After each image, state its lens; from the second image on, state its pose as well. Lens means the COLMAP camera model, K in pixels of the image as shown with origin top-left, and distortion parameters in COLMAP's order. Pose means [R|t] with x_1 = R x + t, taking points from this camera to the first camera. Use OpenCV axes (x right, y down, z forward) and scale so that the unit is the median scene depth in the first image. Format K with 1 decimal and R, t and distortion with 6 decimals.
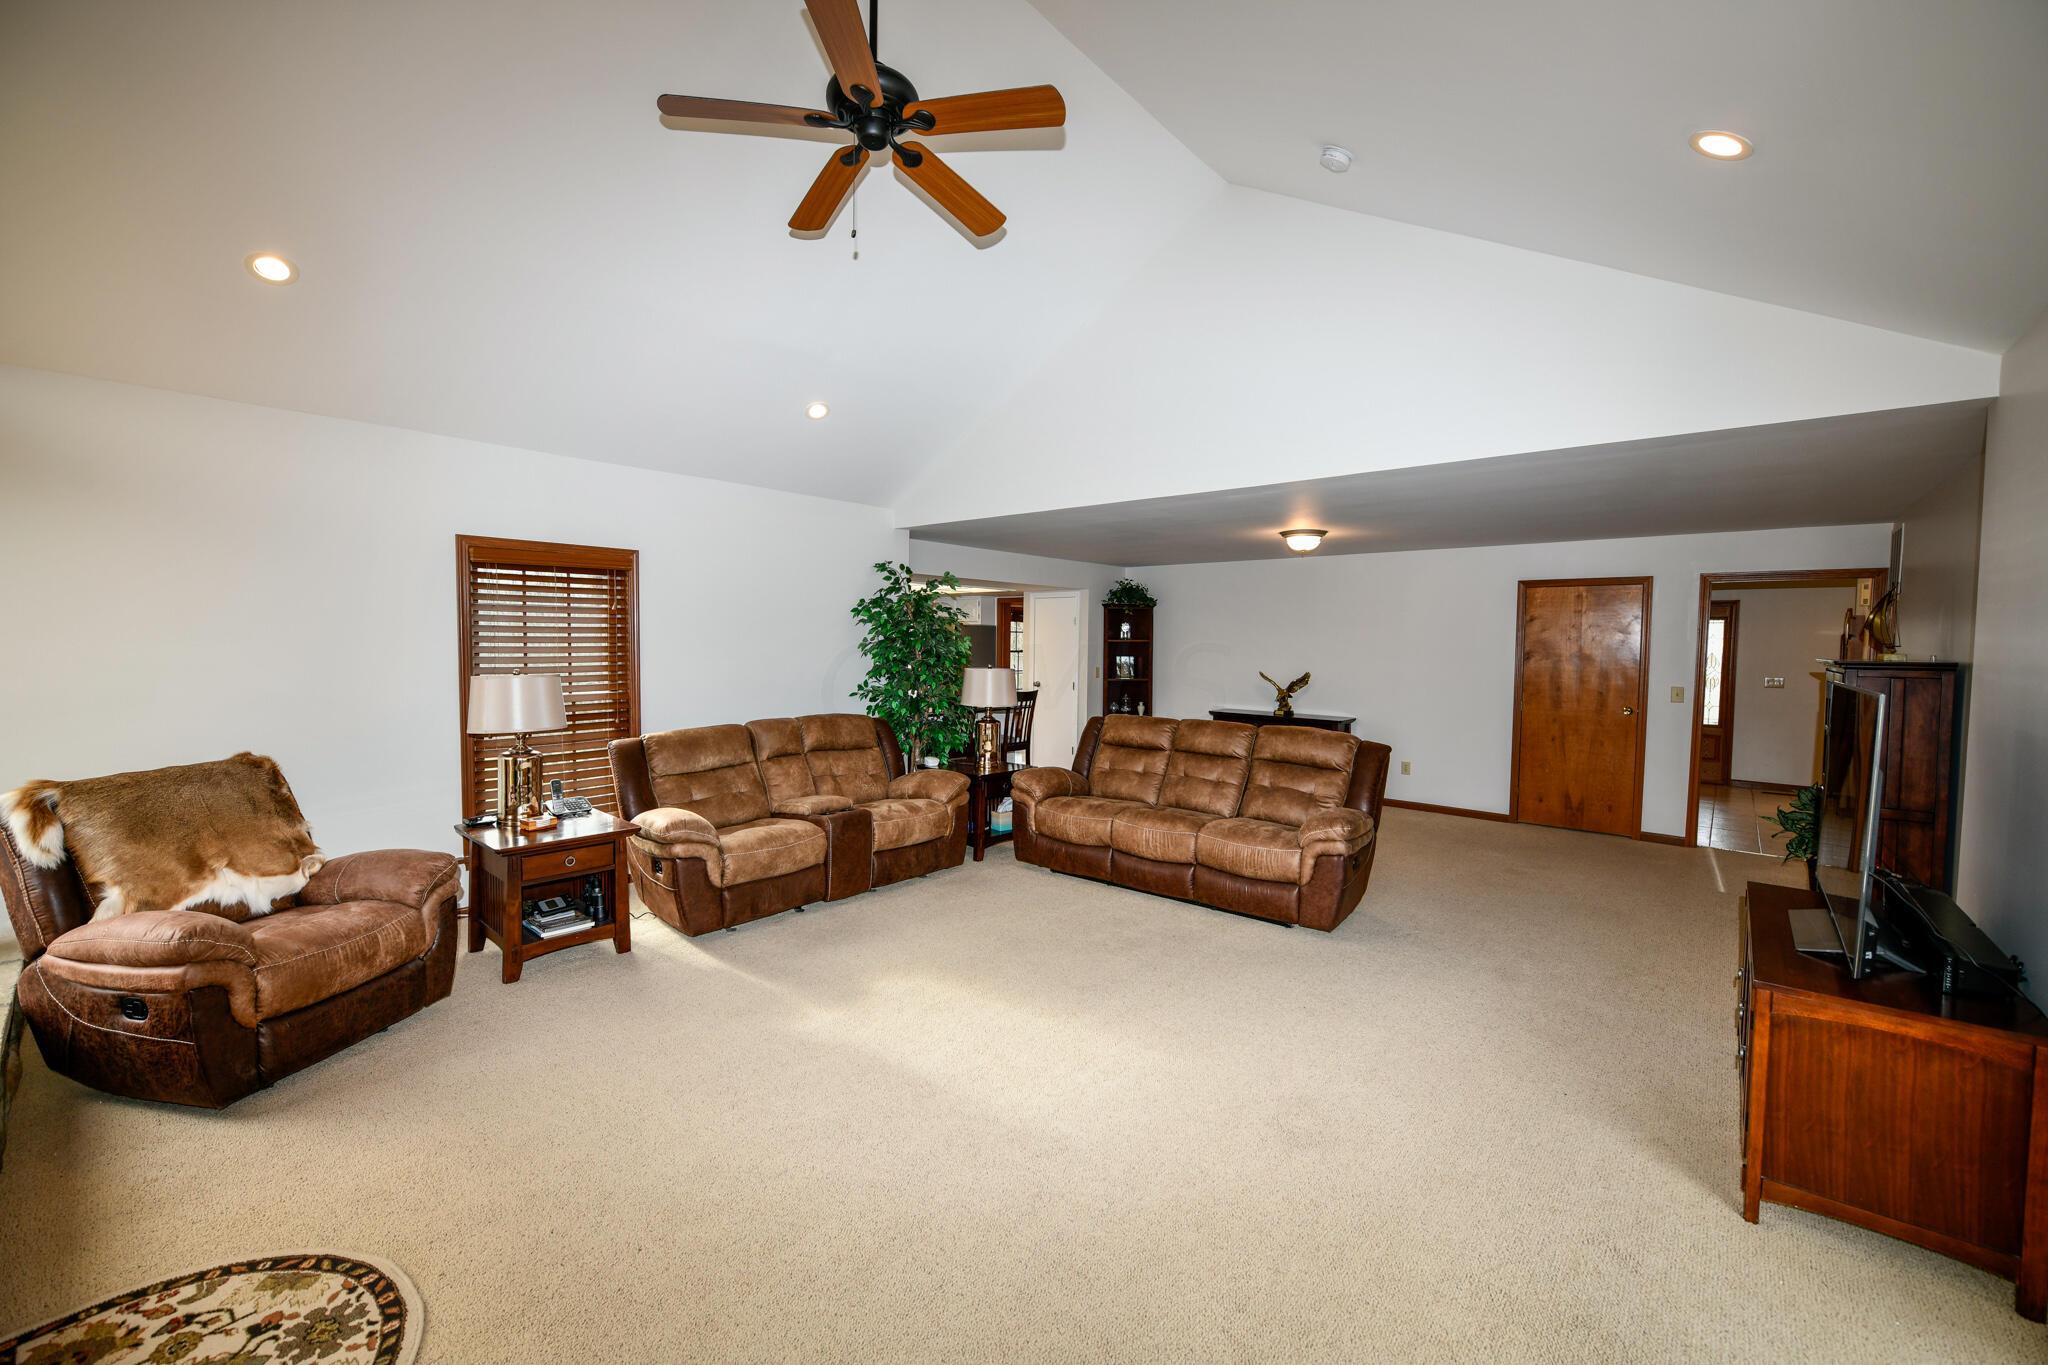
lens RADIAL K [[799.7, 0, 1031.3], [0, 799.7, 678.2], [0, 0, 1]] dist [-0.002081, -0.000086]
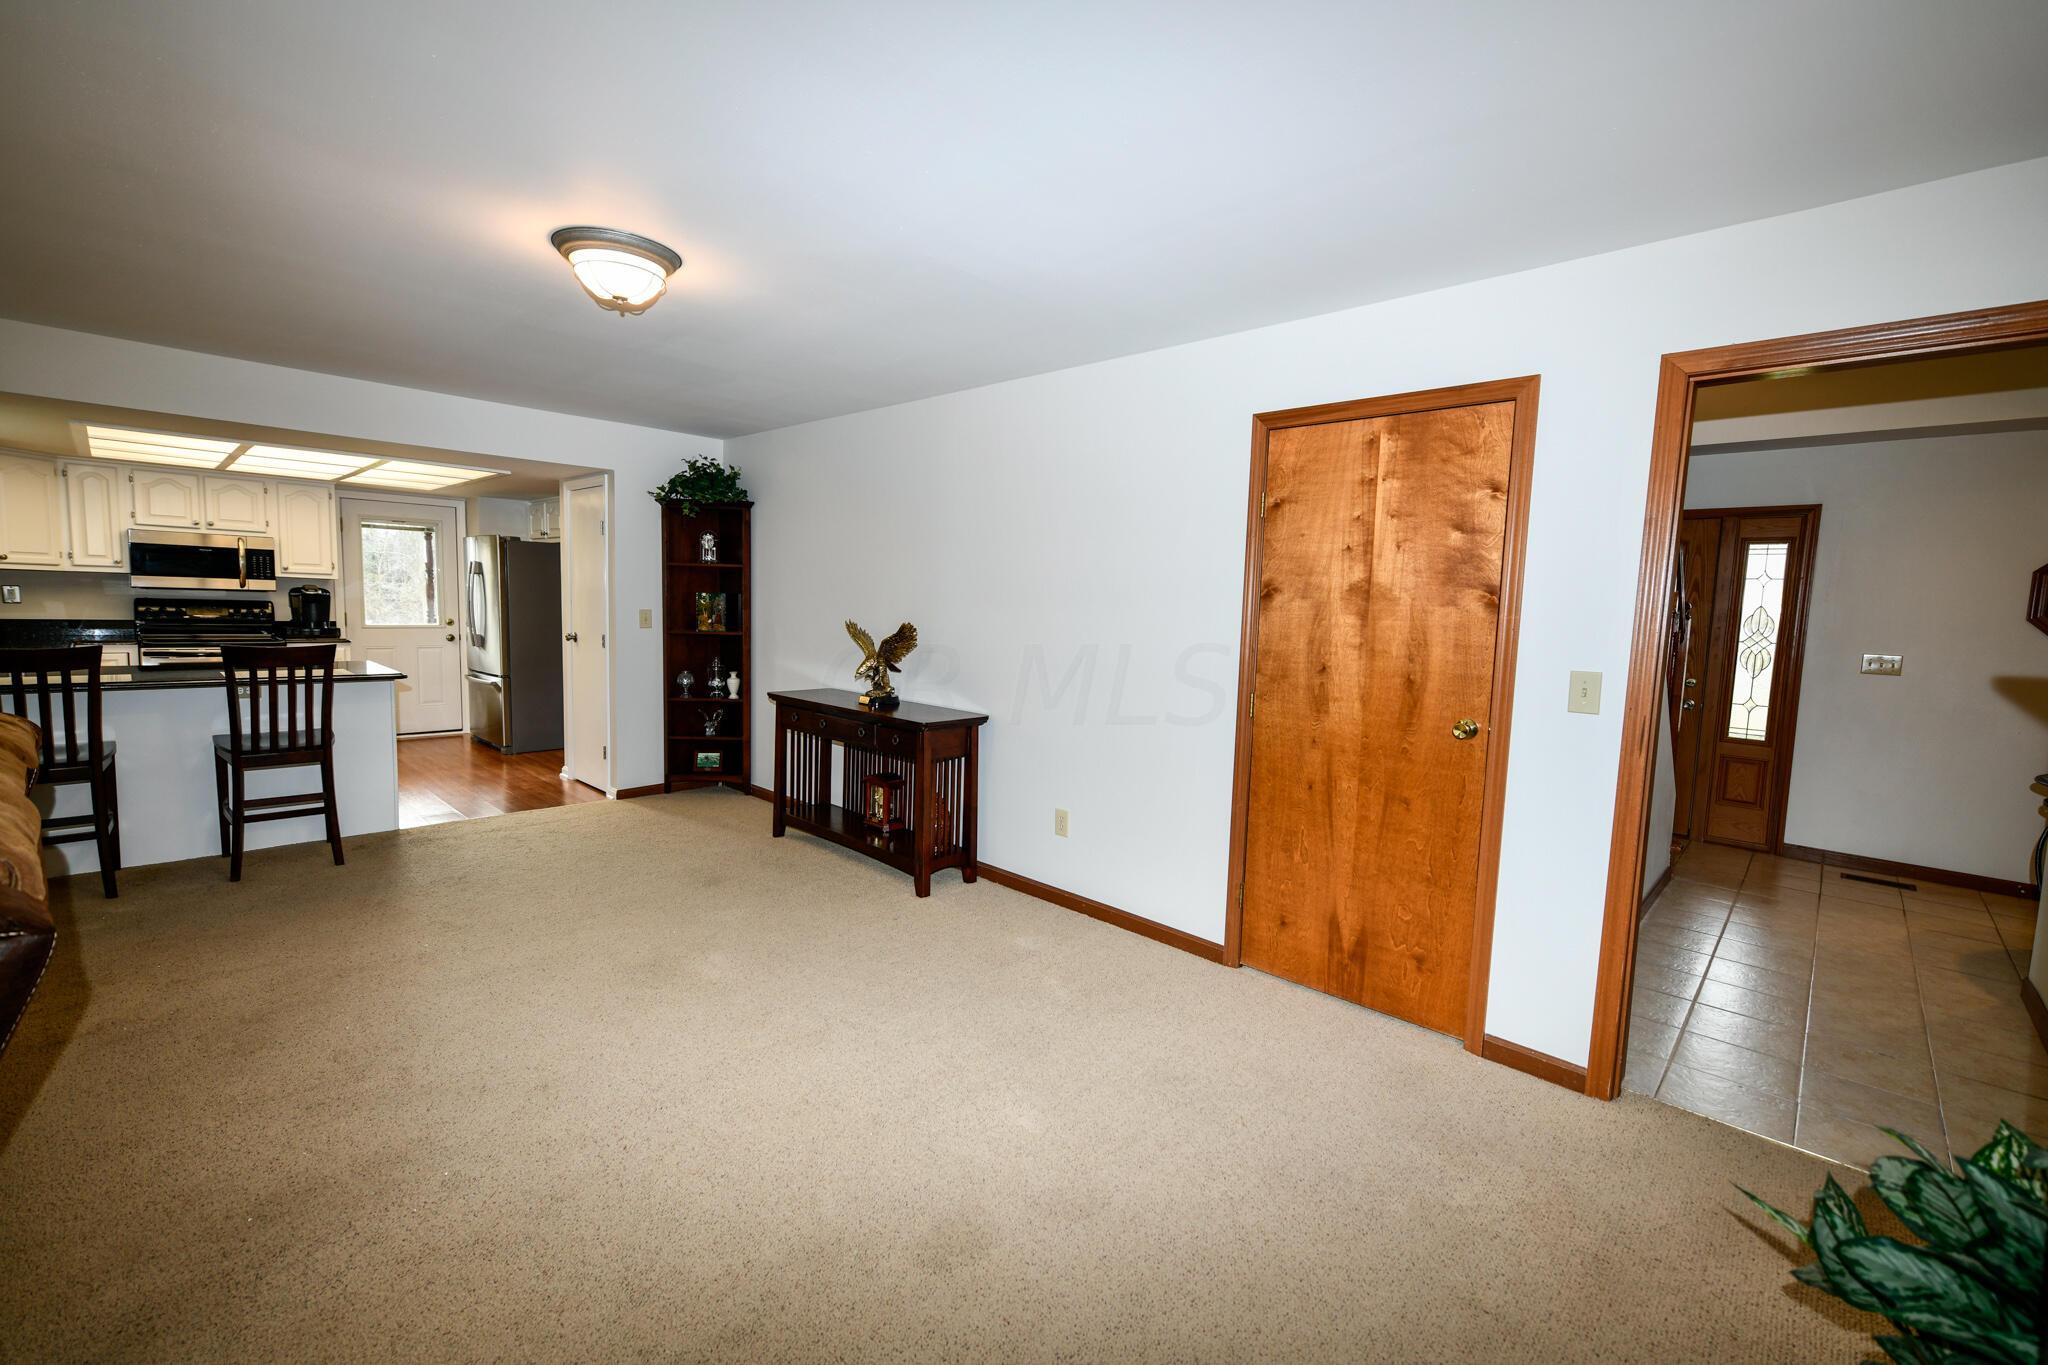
lens RADIAL K [[861.8, 0, 1023.0], [0, 861.8, 677.3], [0, 0, 1]] dist [0.023584, 0.000165]
pose [[0.999114, 0.023316, -0.035045, 0.506116], [-0.021720, 0.998739, 0.045252, 0.000179], [0.036056, -0.044450, 0.998361, 0.525661]]
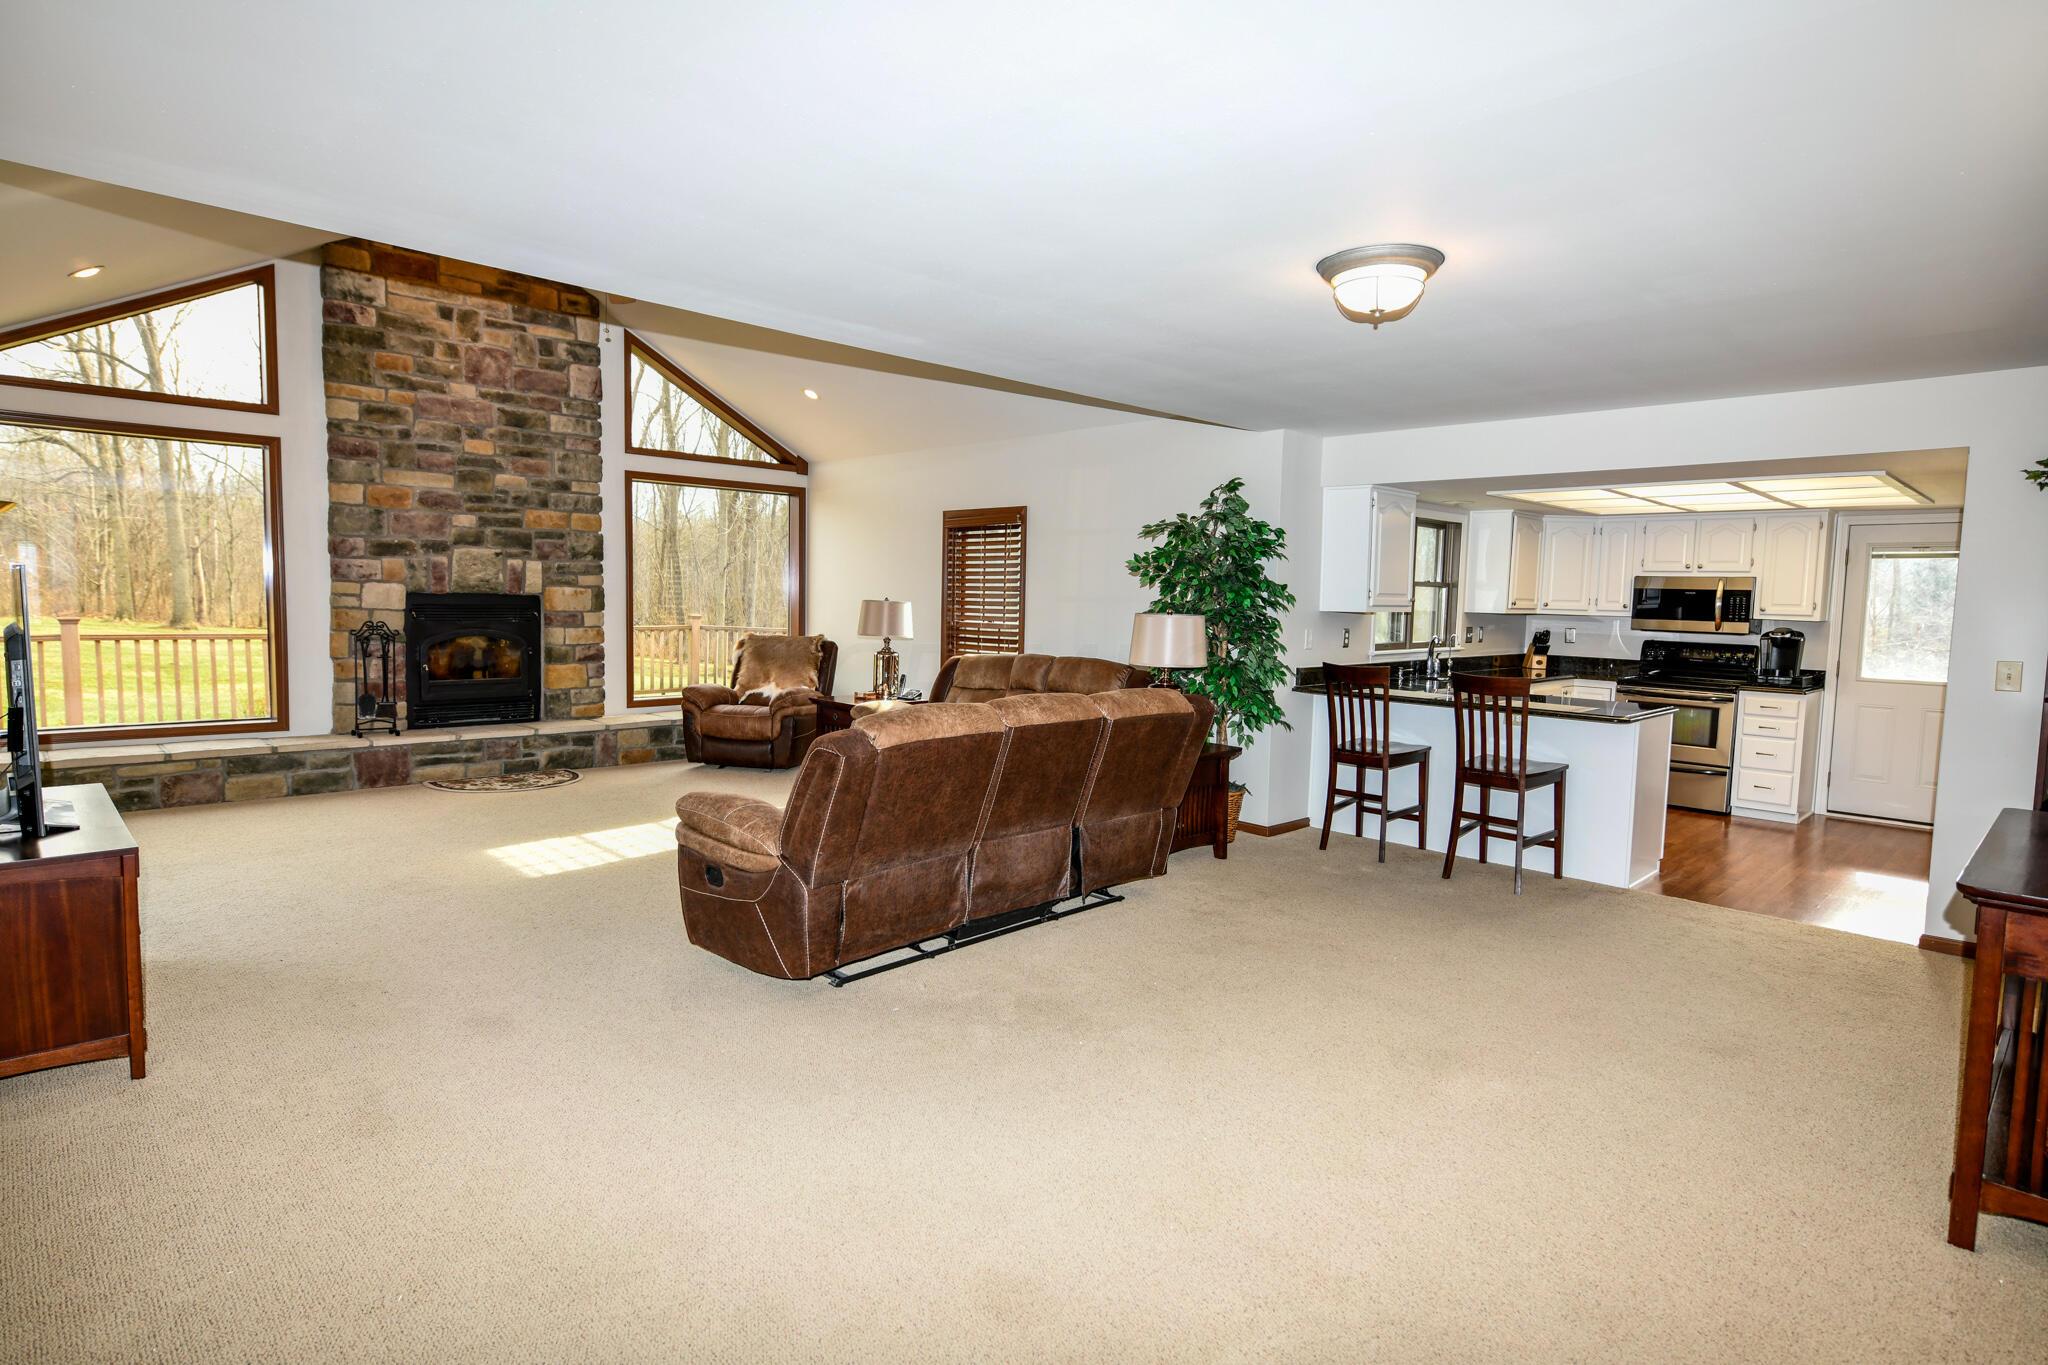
lens RADIAL K [[1070.1, 0, 1028.7], [0, 1070.1, 693.8], [0, 0, 1]] dist [-0.000773, -0.000299]
pose [[-0.063456, 0.075950, -0.995090, 1.029180], [-0.072180, 0.994139, 0.080481, -0.015825], [0.995371, 0.076933, -0.057602, 1.066532]]
